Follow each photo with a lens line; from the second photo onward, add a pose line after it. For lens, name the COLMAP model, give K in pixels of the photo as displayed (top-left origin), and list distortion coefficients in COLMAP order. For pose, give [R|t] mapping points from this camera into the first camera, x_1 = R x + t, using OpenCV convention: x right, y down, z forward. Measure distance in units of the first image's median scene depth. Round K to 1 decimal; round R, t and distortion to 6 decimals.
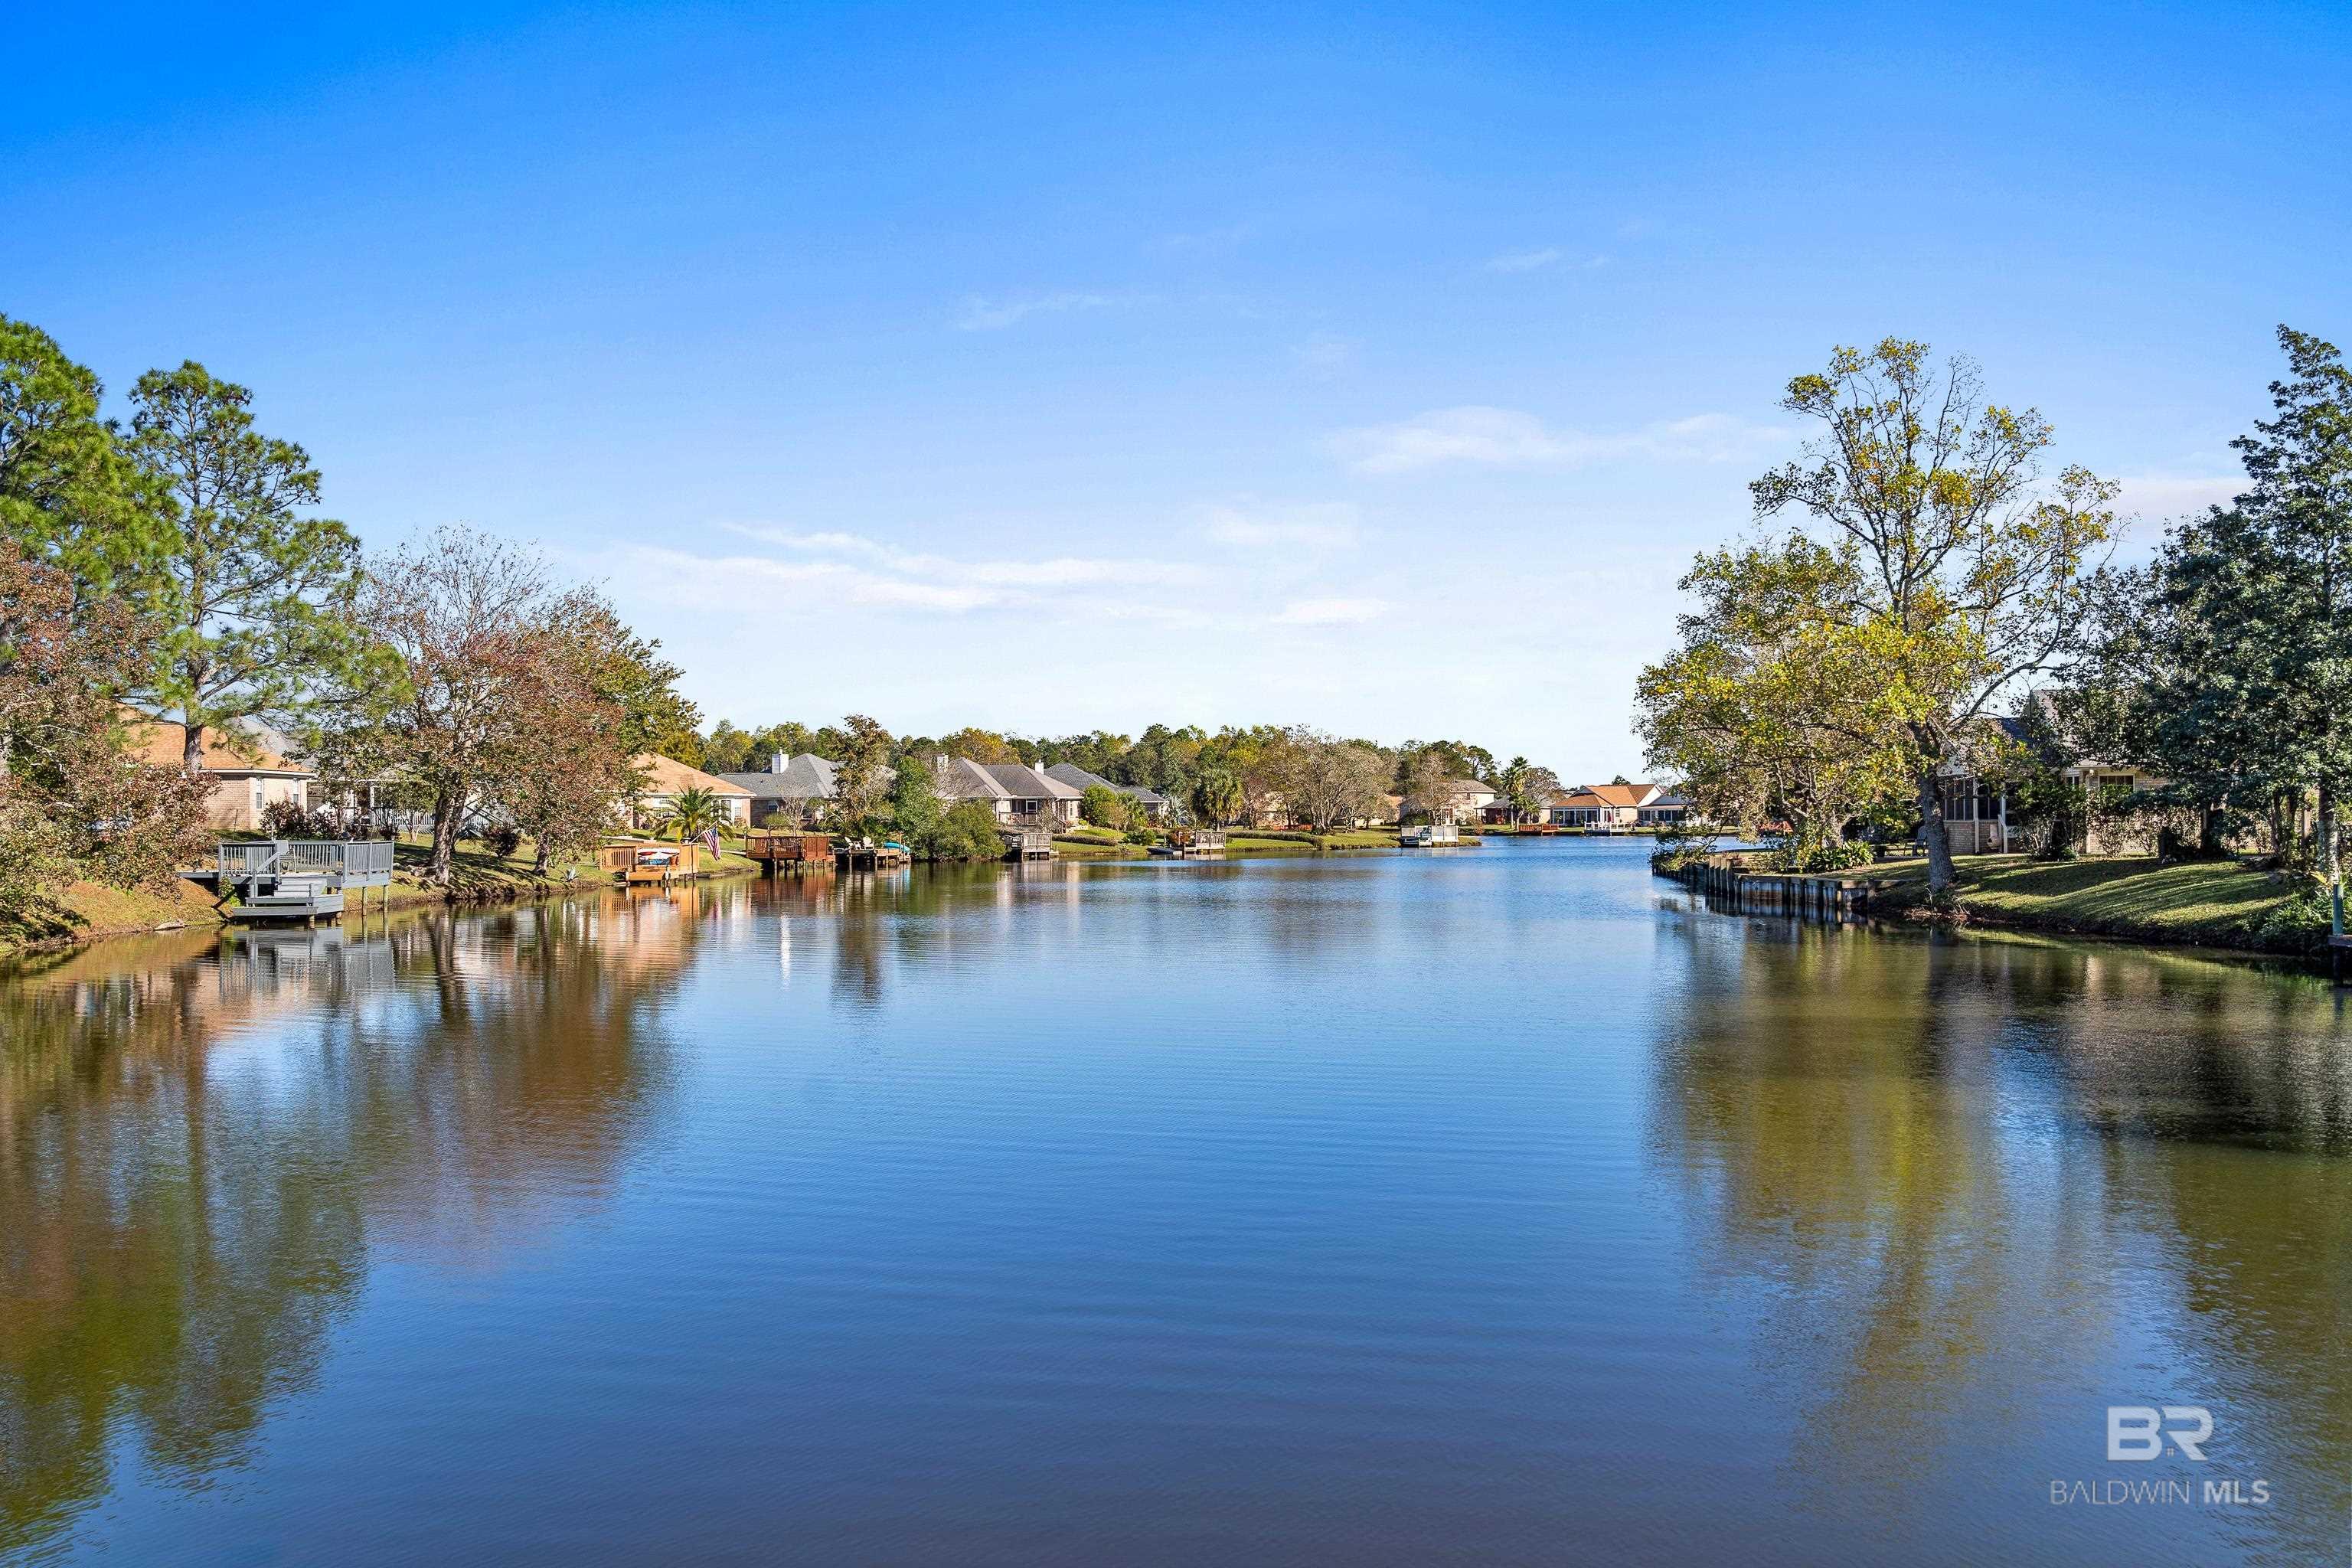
lens RADIAL K [[1991.0, 0, 1176.0], [0, 1991.0, 784.0], [0, 0, 1]] dist [0.017486, 0.006949]
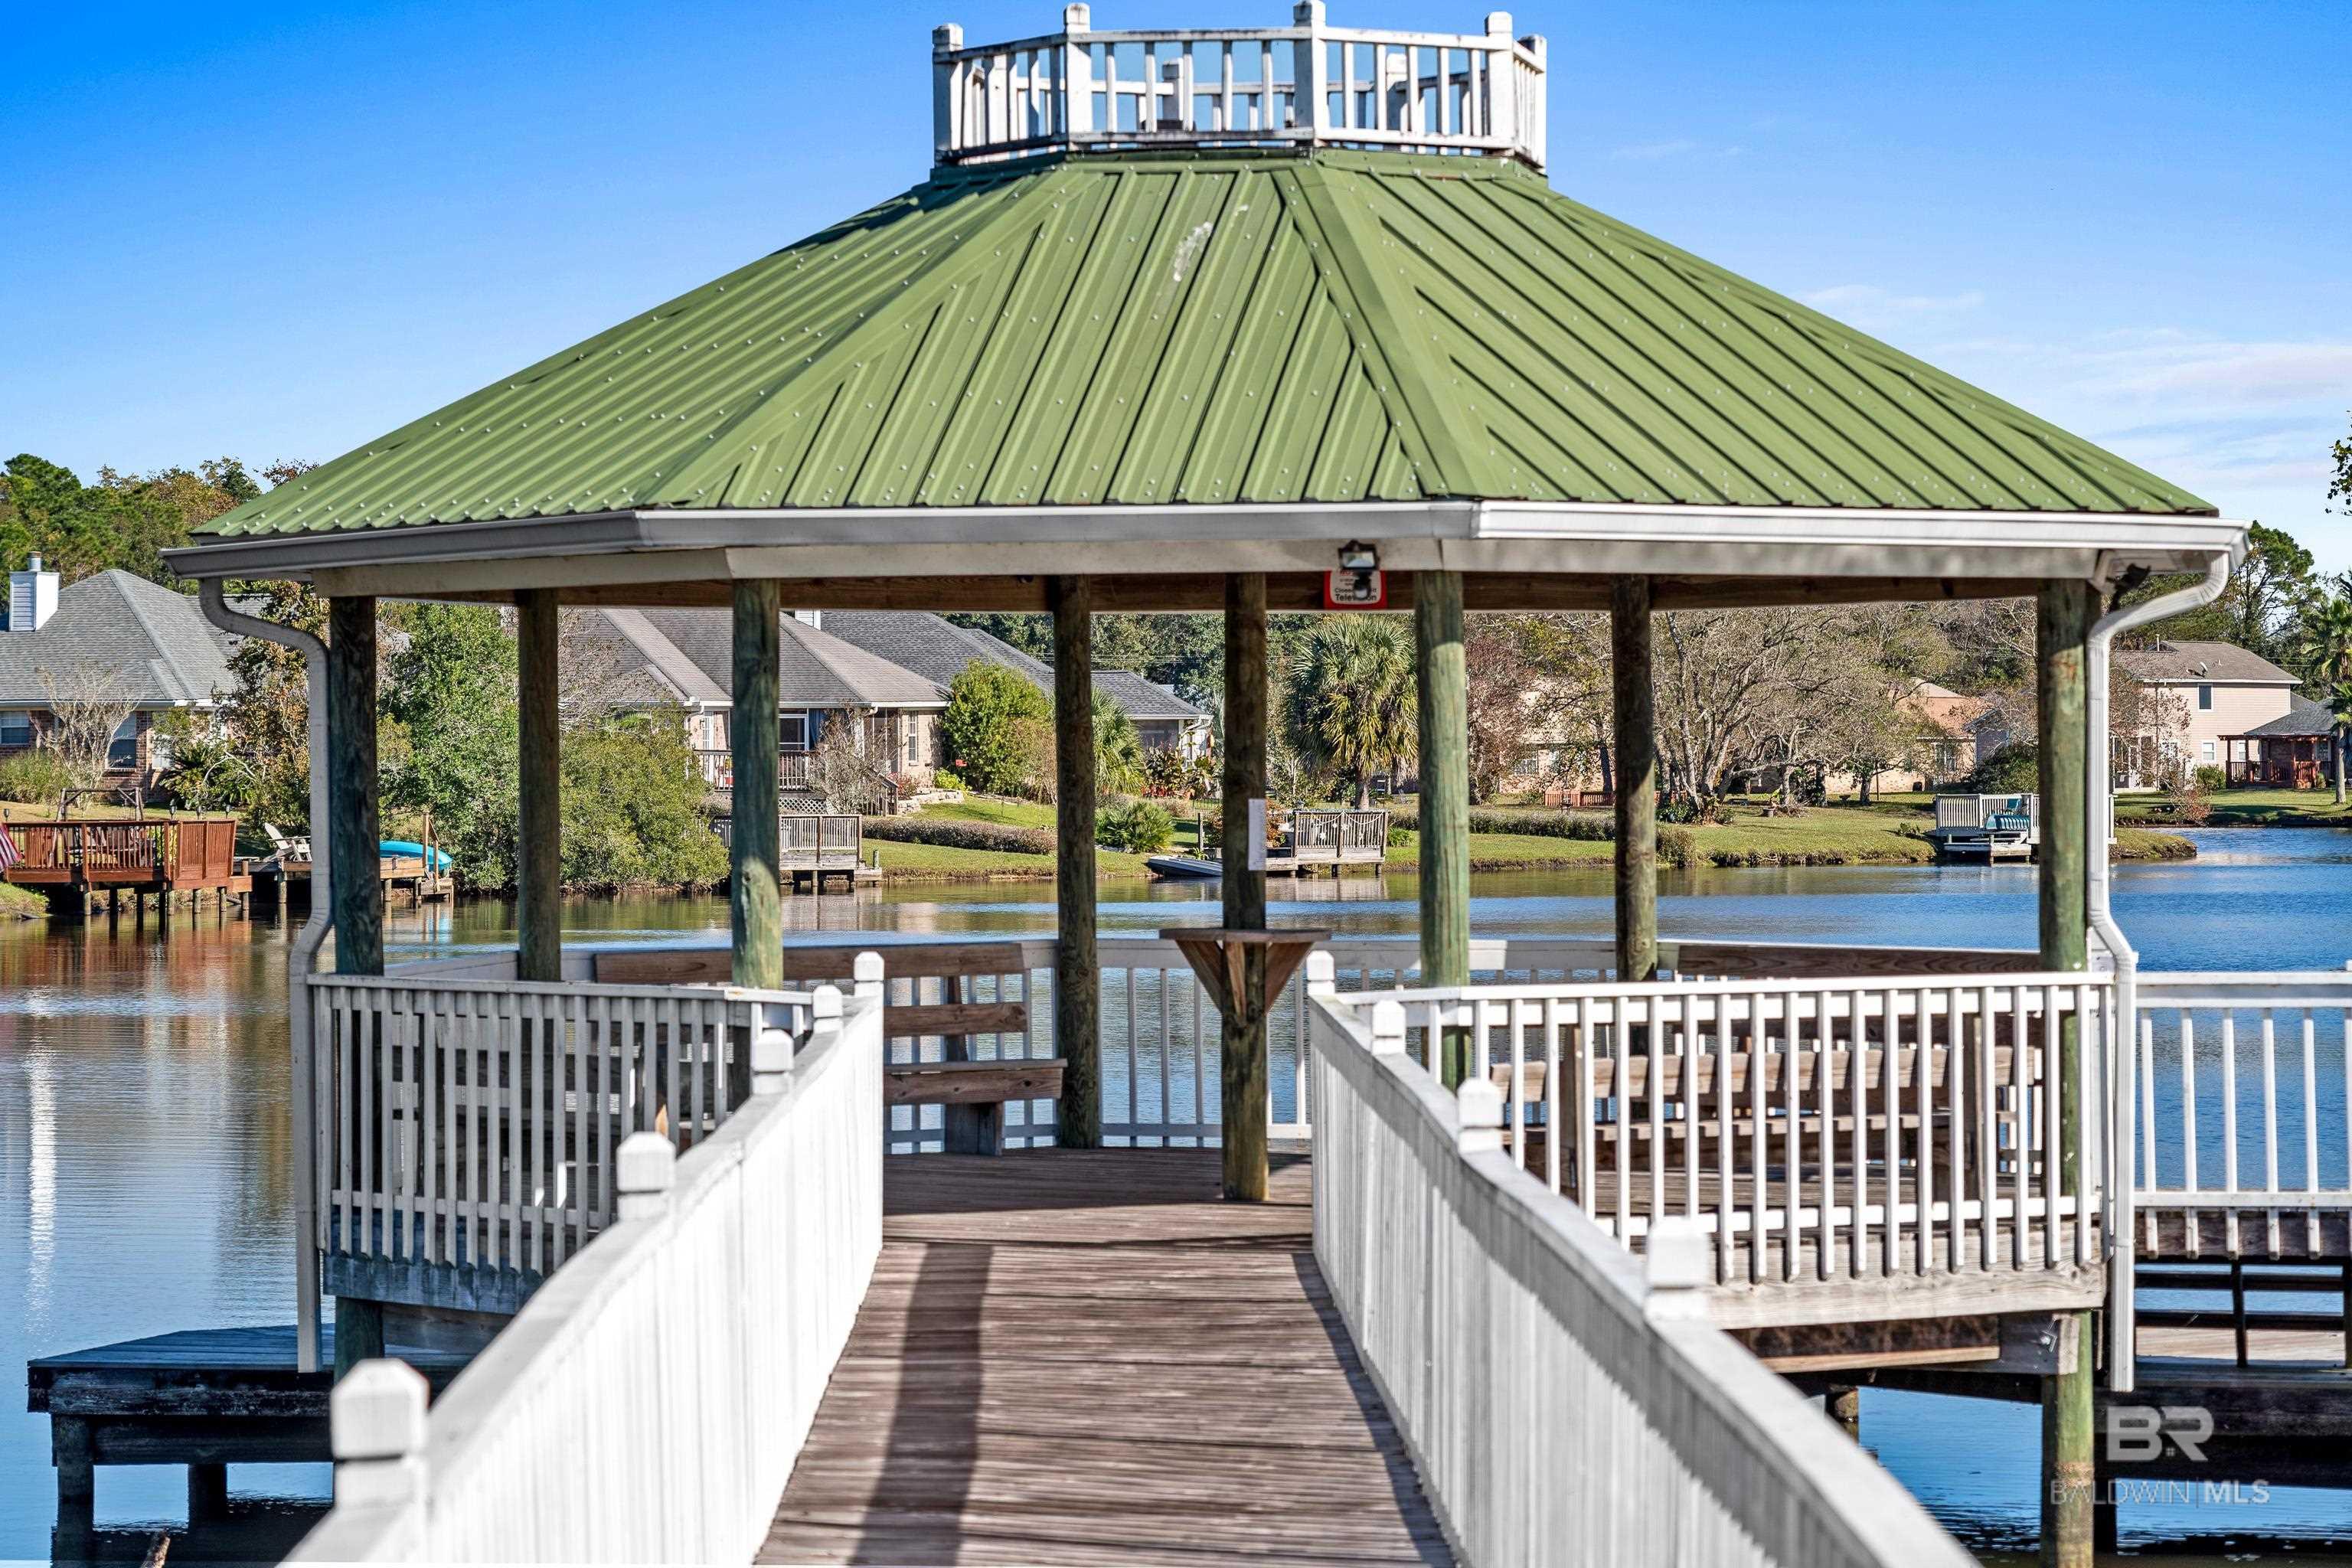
lens RADIAL K [[7109.8, 0, 1176.0], [0, 7109.8, 784.0], [0, 0, 1]] dist [0.070406, 0.458999]
pose [[0.999971, 0.002359, -0.007212, -0.001747], [-0.002215, 0.999801, 0.019844, -0.004854], [0.007258, -0.019827, 0.999777, -0.229426]]
